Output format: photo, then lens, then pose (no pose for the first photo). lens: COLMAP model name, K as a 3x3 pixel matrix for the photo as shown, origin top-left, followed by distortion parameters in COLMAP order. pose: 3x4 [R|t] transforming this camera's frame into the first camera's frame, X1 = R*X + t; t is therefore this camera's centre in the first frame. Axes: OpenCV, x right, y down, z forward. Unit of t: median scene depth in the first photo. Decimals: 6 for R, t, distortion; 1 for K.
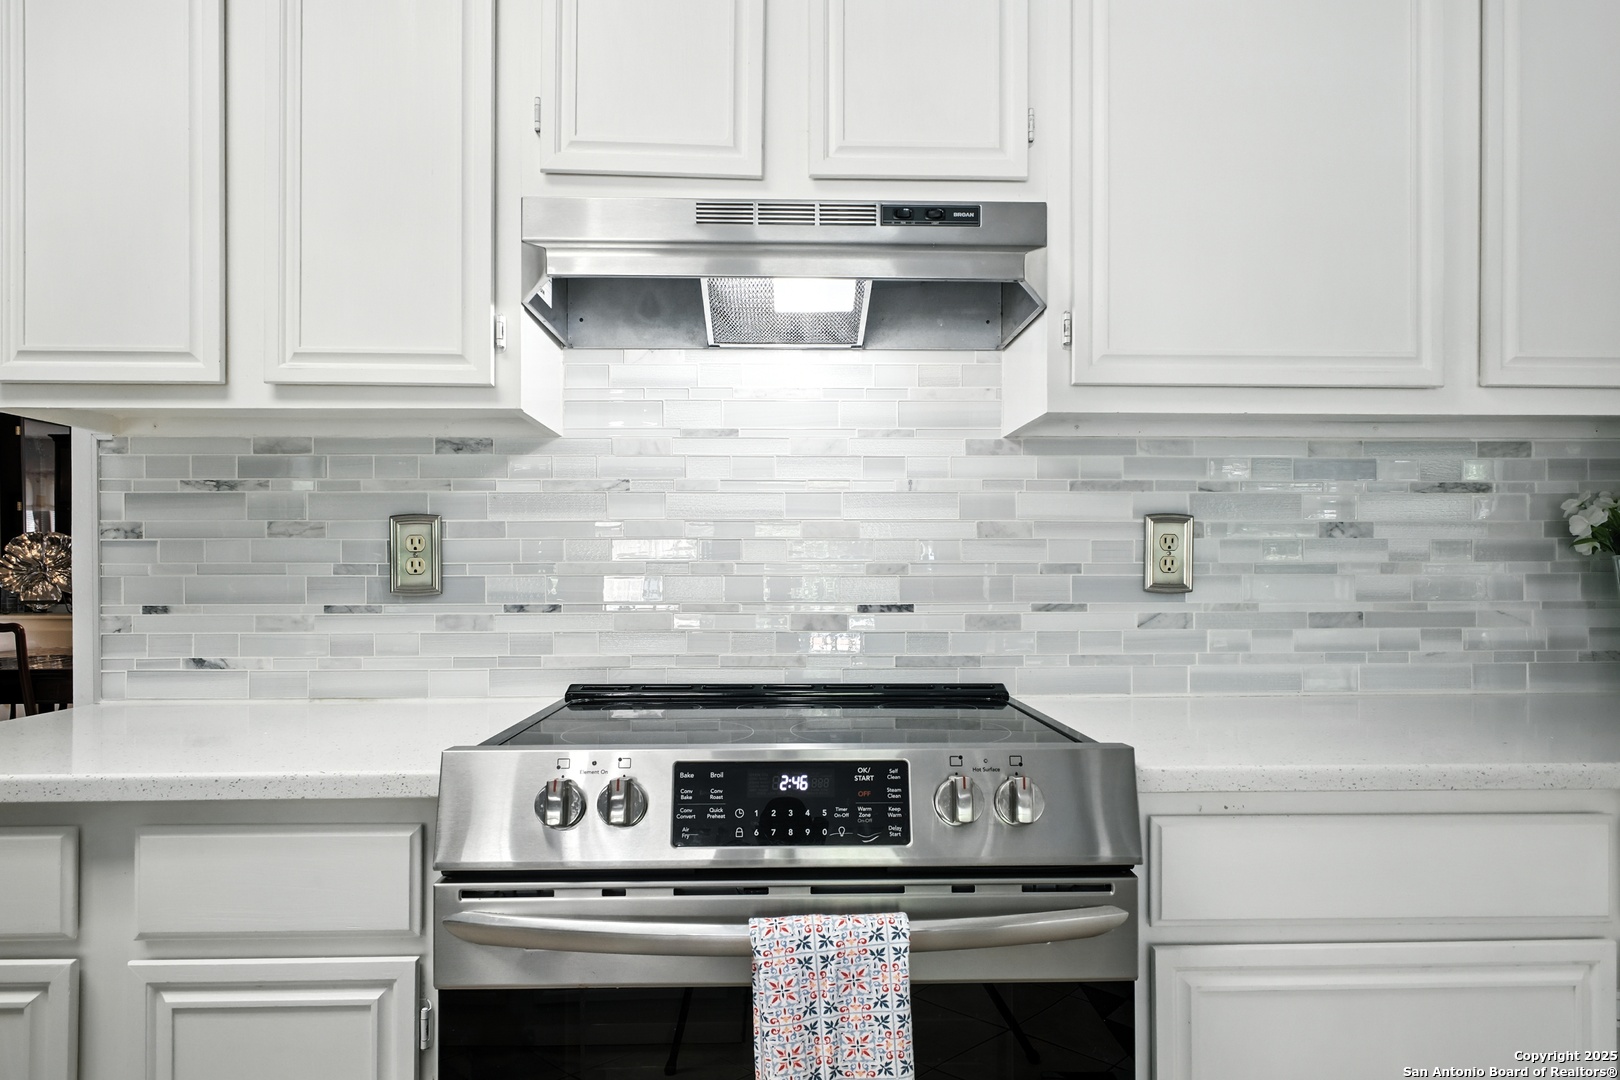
lens RADIAL K [[1022.2, 0, 816.8], [0, 1022.2, 567.5], [0, 0, 1]] dist [0.002070, 0.001217]
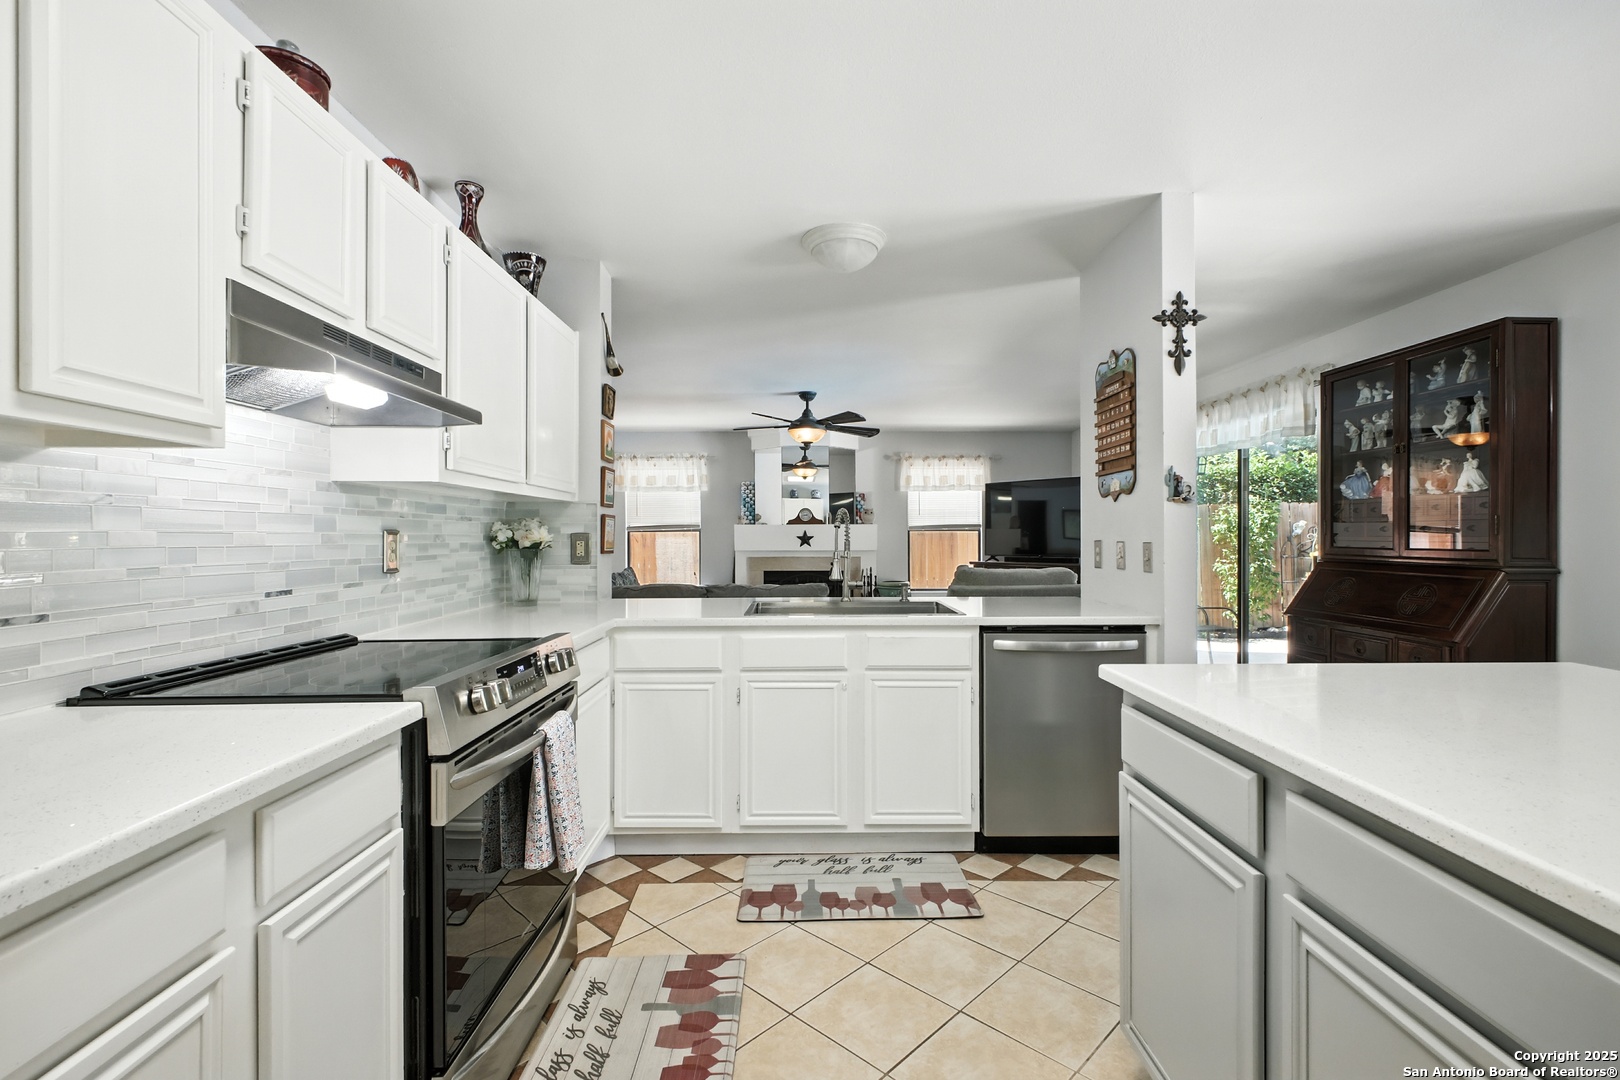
lens RADIAL K [[732.1, 0, 809.6], [0, 732.1, 536.7], [0, 0, 1]] dist [0.008307, 0.000126]
pose [[0.028893, 0.001235, 0.999582, -0.951567], [-0.005152, 0.999986, -0.001086, -0.043033], [-0.999569, -0.005118, 0.028899, 0.218304]]
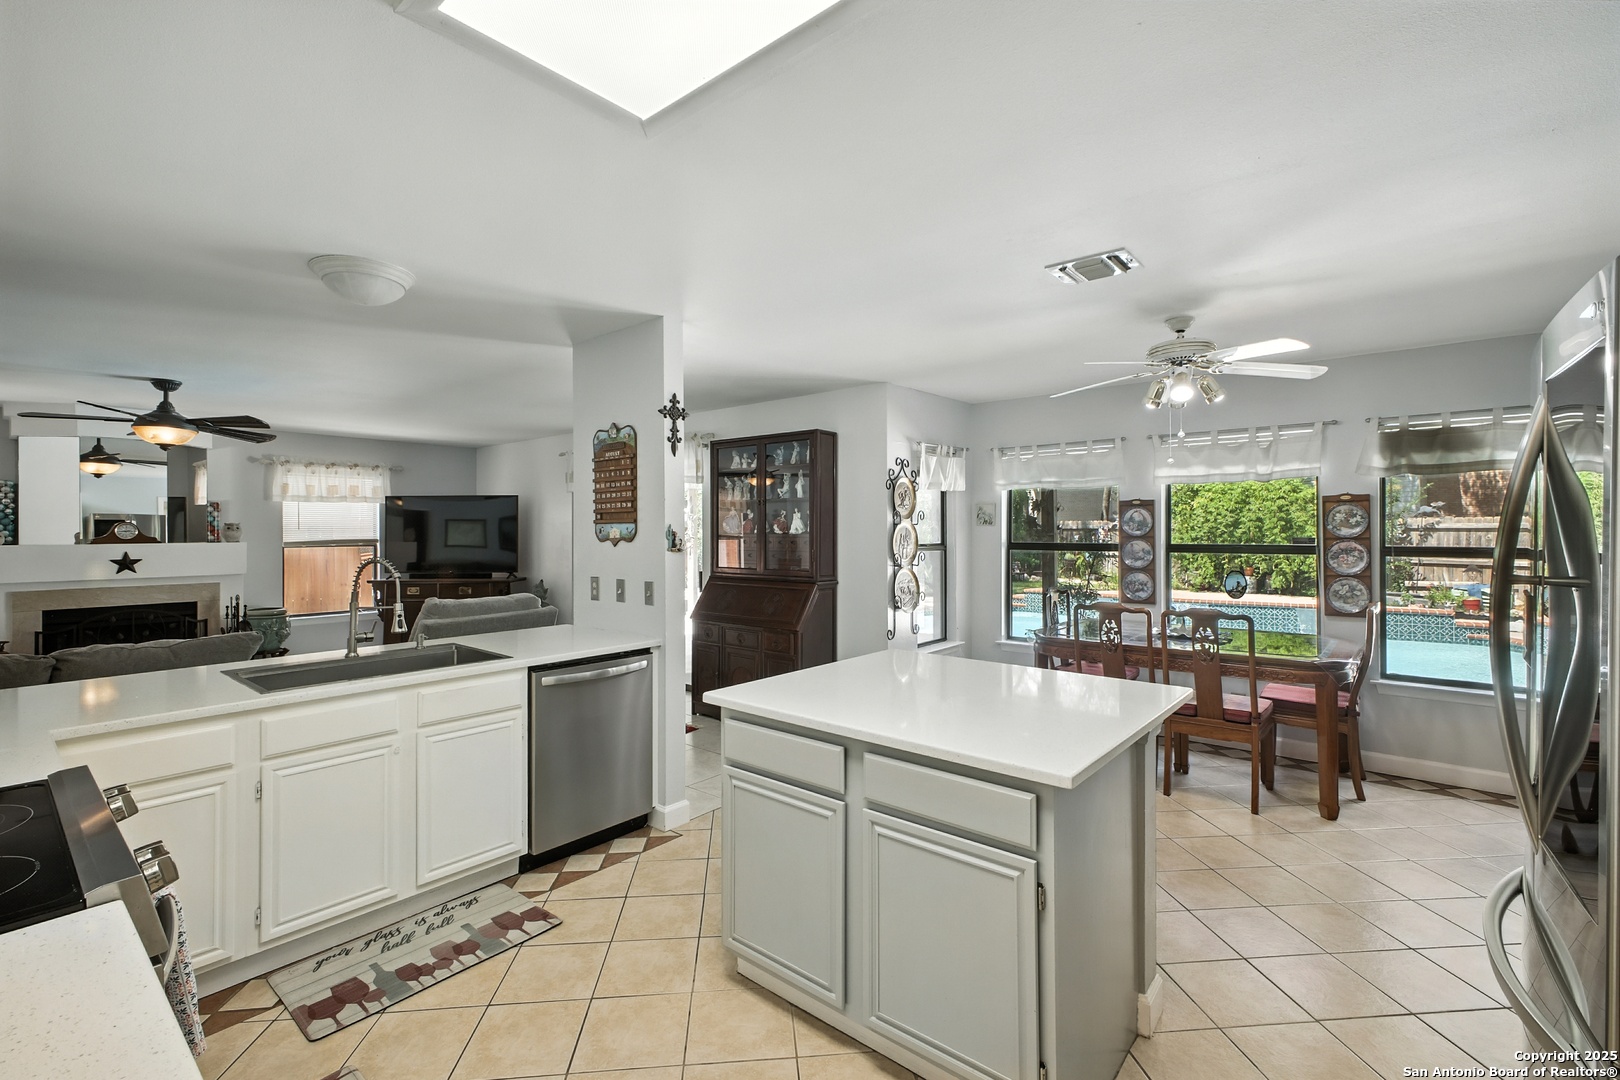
lens RADIAL K [[714.5, 0, 808.9], [0, 714.5, 524.8], [0, 0, 1]] dist [0.003555, 0.000431]
pose [[-0.736308, 0.010120, 0.676570, -1.010225], [0.001057, 0.999904, -0.013805, -0.162405], [-0.676645, -0.009449, -0.736249, 0.680185]]
